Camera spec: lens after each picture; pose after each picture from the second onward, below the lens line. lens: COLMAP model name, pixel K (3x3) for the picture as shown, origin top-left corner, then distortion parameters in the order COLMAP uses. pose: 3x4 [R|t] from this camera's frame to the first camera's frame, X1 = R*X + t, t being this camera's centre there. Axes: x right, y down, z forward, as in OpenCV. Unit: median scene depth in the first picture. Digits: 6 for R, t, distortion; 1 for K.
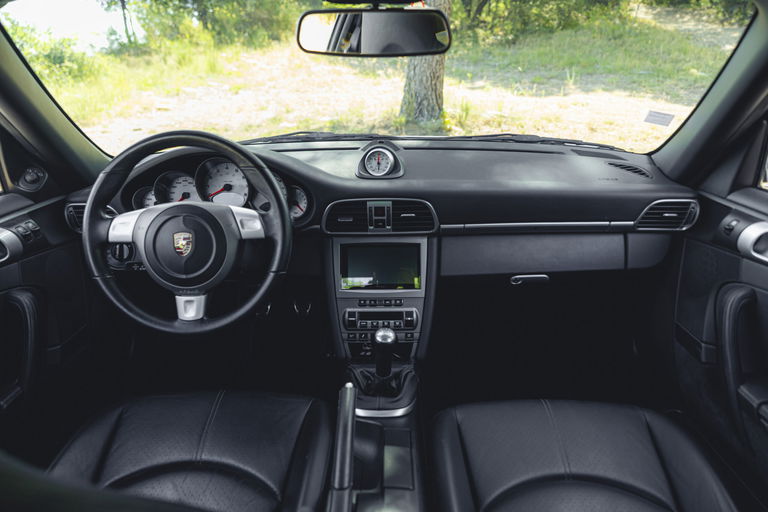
lens RADIAL K [[521.3, 0, 381.6], [0, 521.3, 257.7], [0, 0, 1]] dist [0.012068, -0.015592]
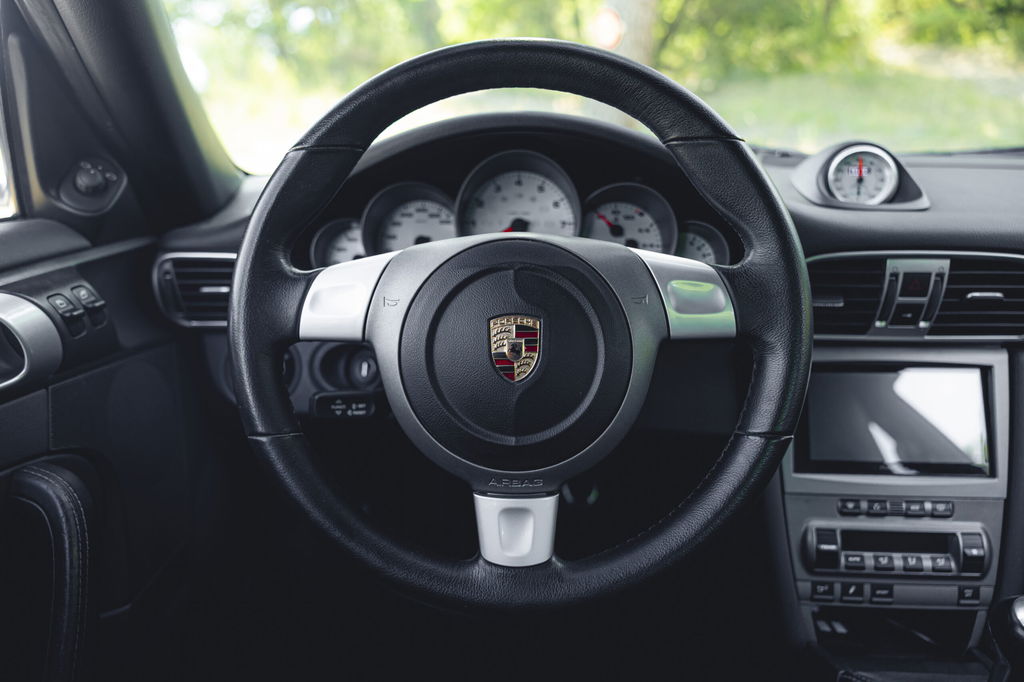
lens RADIAL K [[726.0, 0, 480.8], [0, 726.0, 326.9], [0, 0, 1]] dist [0.001613, 0.002083]
pose [[0.999265, 0.020911, -0.032115, -0.324699], [-0.023607, 0.996015, -0.086010, 0.001432], [0.030189, 0.086705, 0.995776, 0.427568]]
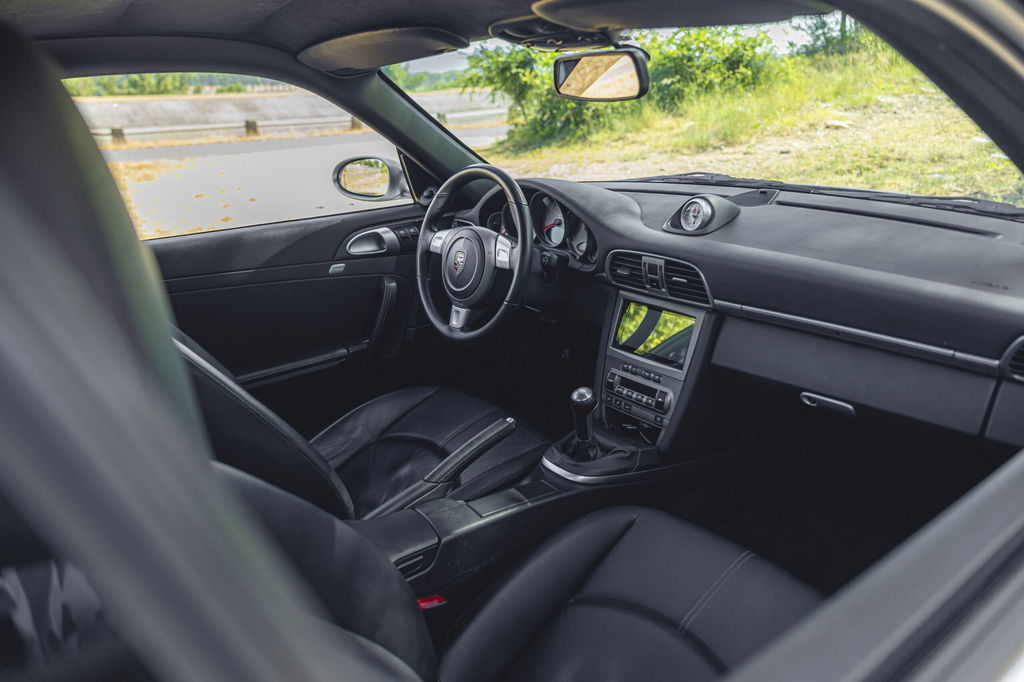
lens RADIAL K [[695.1, 0, 506.9], [0, 695.1, 339.2], [0, 0, 1]] dist [0.012068, -0.015592]
pose [[0.631996, 0.246462, -0.734736, 0.731002], [-0.227479, 0.965315, 0.128138, -0.069695], [0.740834, 0.086154, 0.666141, 0.048167]]
